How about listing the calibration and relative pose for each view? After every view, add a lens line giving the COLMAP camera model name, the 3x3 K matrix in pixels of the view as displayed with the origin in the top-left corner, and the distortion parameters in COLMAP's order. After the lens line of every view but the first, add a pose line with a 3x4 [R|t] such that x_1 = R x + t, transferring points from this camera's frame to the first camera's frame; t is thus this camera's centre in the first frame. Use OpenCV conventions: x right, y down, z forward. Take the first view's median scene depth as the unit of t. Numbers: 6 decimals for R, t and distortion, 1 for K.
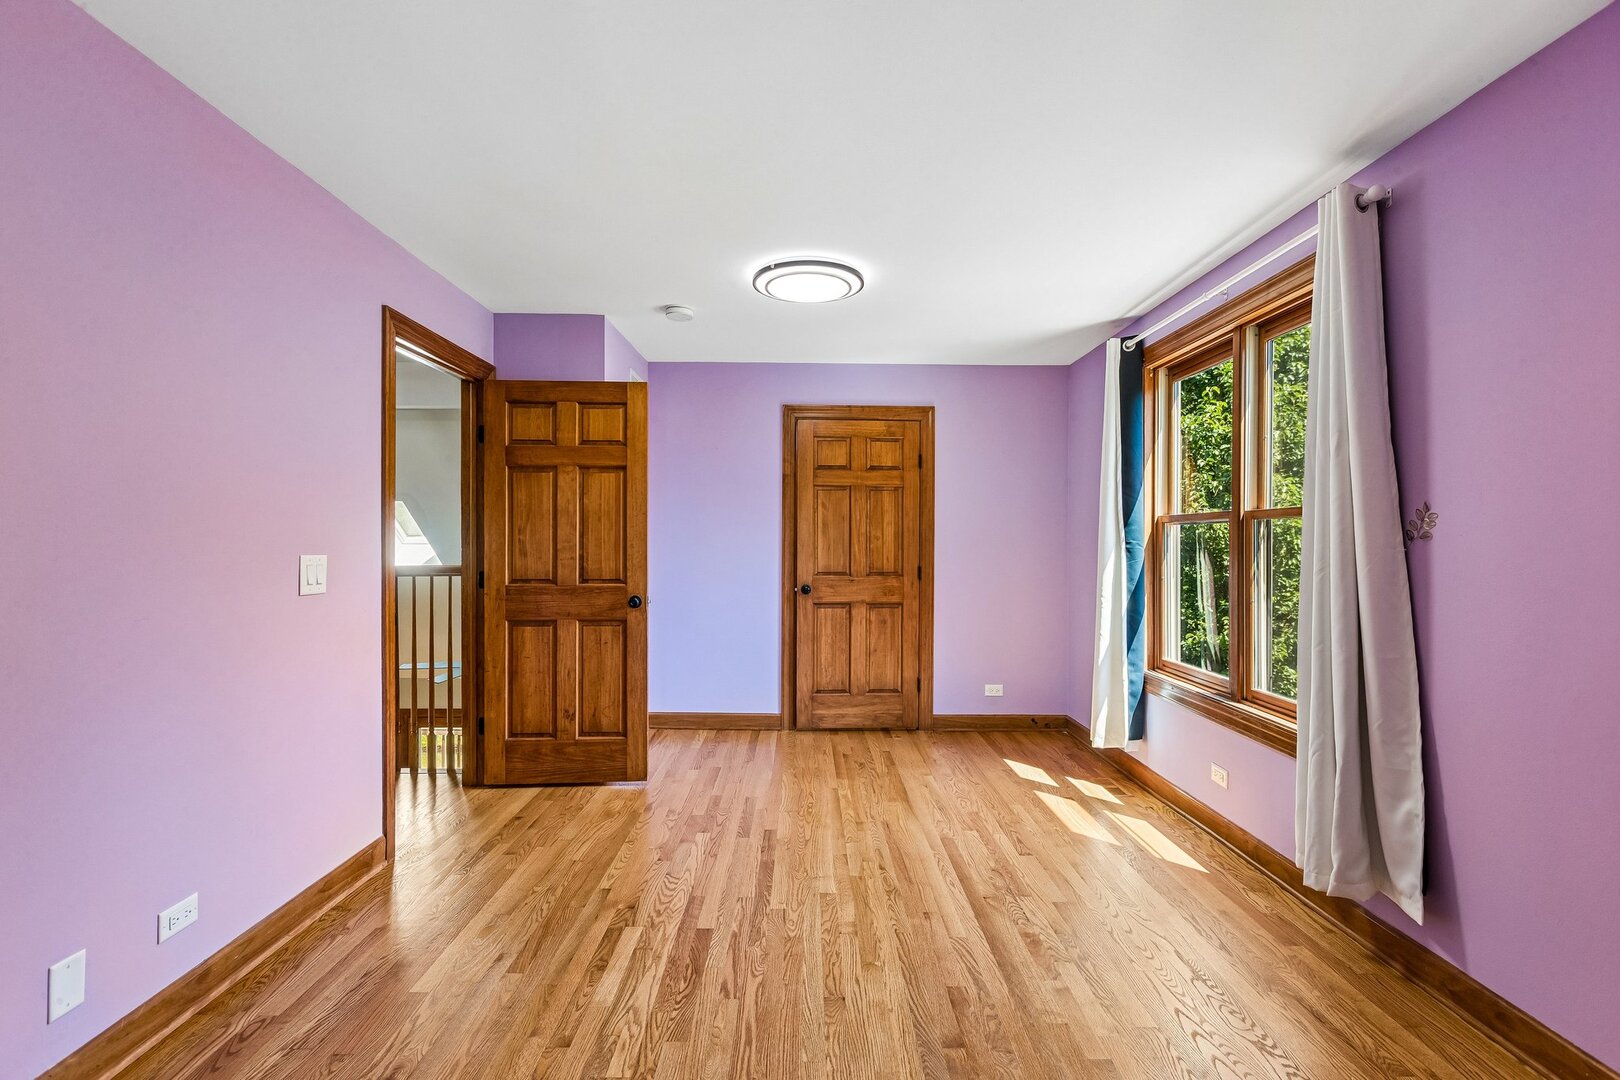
lens RADIAL K [[737.8, 0, 813.5], [0, 737.8, 542.5], [0, 0, 1]] dist [0.004441, 0.000583]
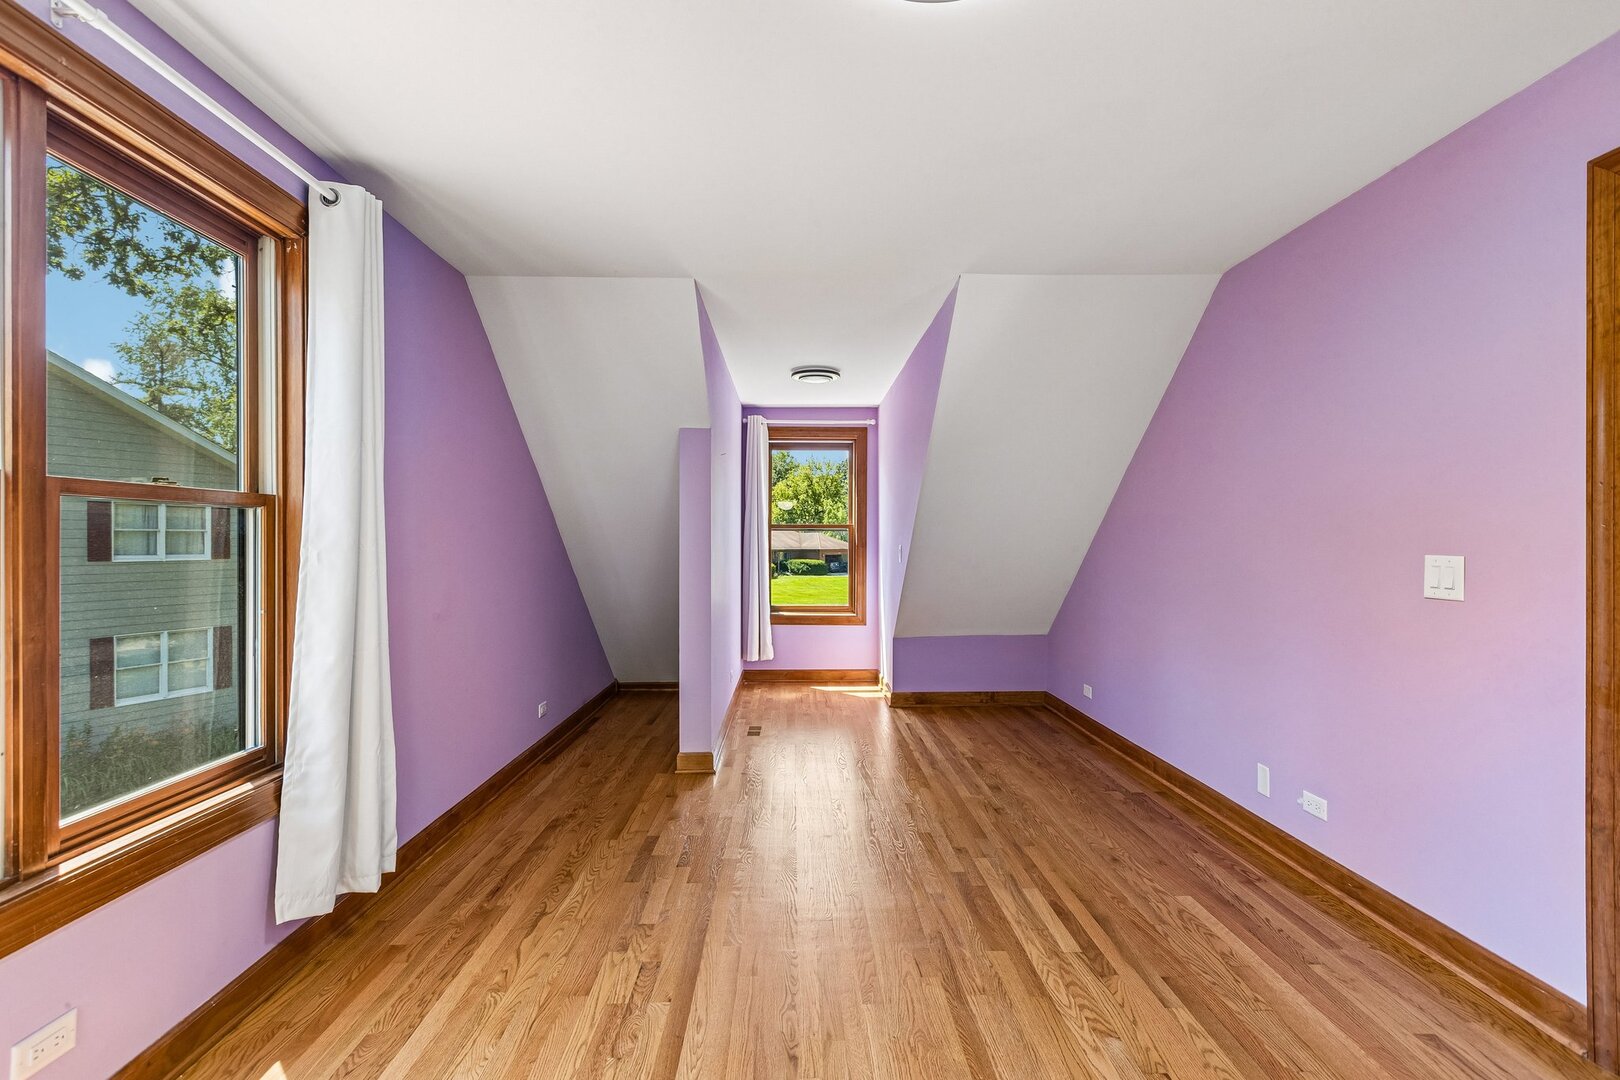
lens RADIAL K [[737.8, 0, 806.8], [0, 737.8, 539.9], [0, 0, 1]] dist [0.004441, 0.000583]
pose [[-0.999936, -0.002071, -0.011159, 0.106762], [-0.002085, 0.999997, 0.001270, -0.001843], [0.011156, 0.001293, -0.999937, 1.936954]]
